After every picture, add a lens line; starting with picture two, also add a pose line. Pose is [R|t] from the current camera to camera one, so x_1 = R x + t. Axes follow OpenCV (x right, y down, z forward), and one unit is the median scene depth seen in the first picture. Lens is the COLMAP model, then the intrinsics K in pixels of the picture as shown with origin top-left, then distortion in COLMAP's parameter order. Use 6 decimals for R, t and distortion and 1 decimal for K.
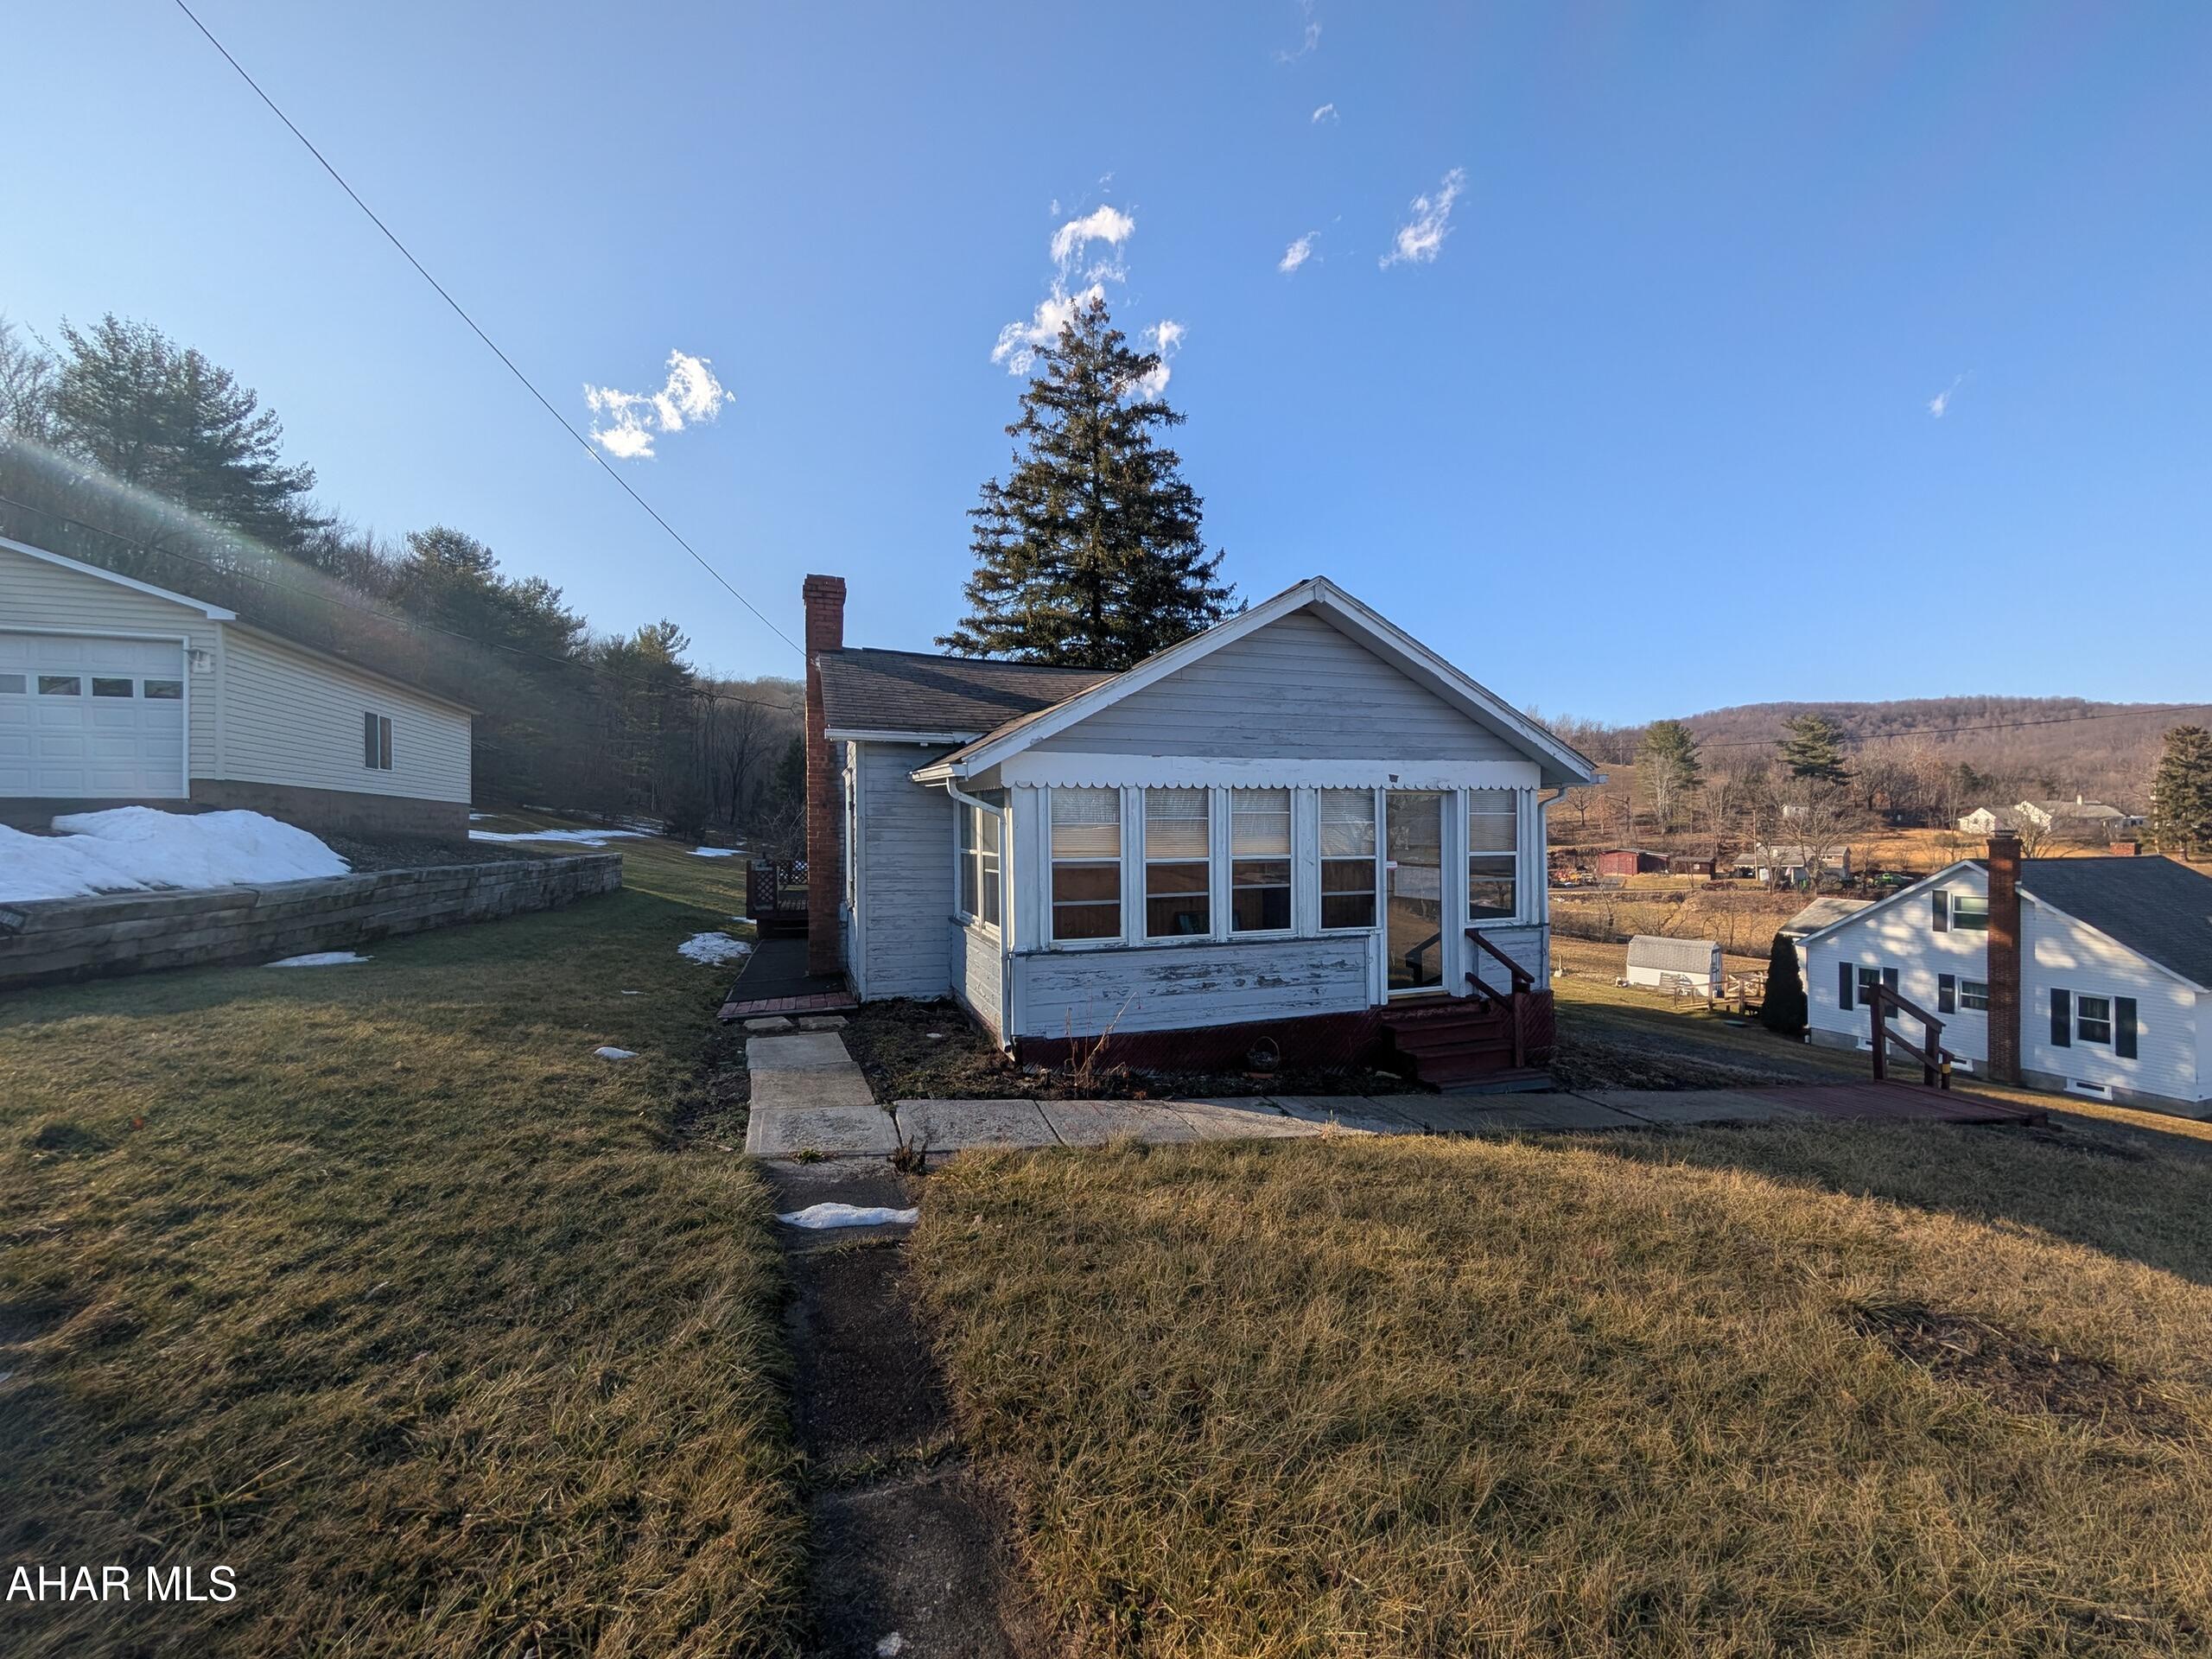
lens RADIAL K [[829.0, 0, 1104.8], [0, 829.0, 833.9], [0, 0, 1]] dist [0.001032, 0.000033]
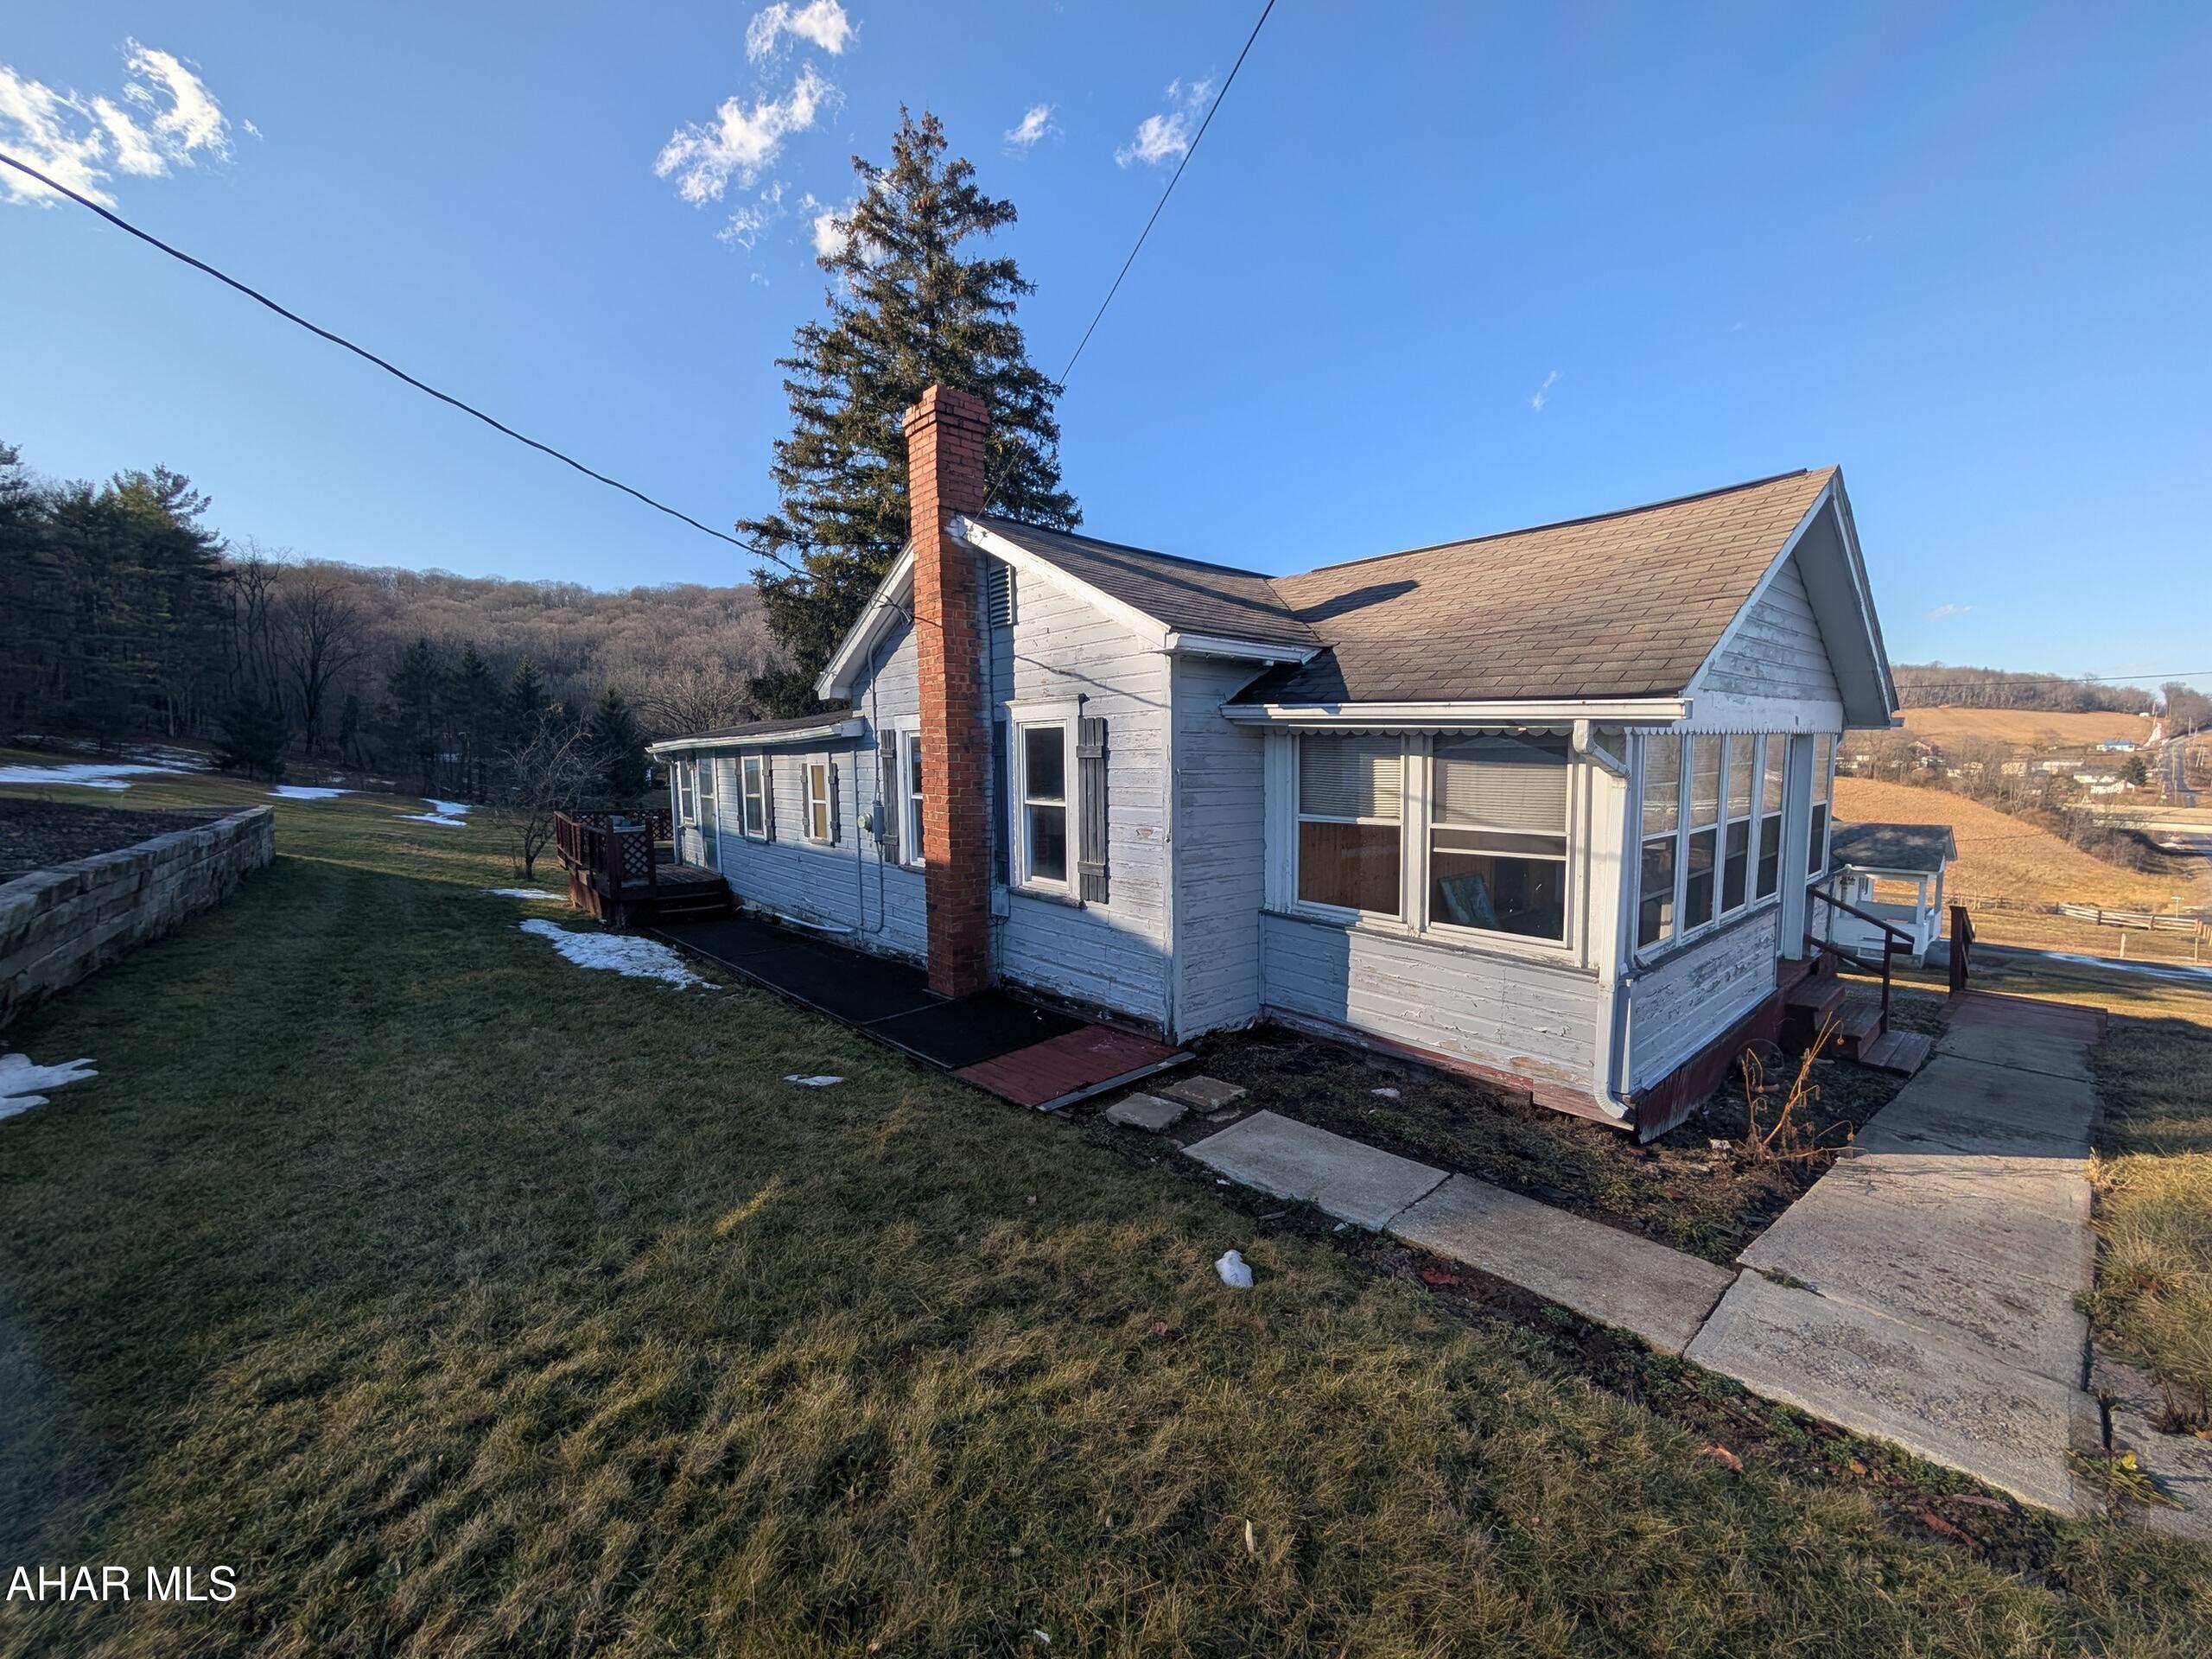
lens RADIAL K [[829.0, 0, 1097.8], [0, 829.0, 829.5], [0, 0, 1]] dist [0.001032, 0.000033]
pose [[0.936326, -0.039777, 0.348873, -0.171866], [0.009667, 0.996106, 0.087627, -0.009741], [-0.351000, -0.078675, 0.933064, 0.118971]]
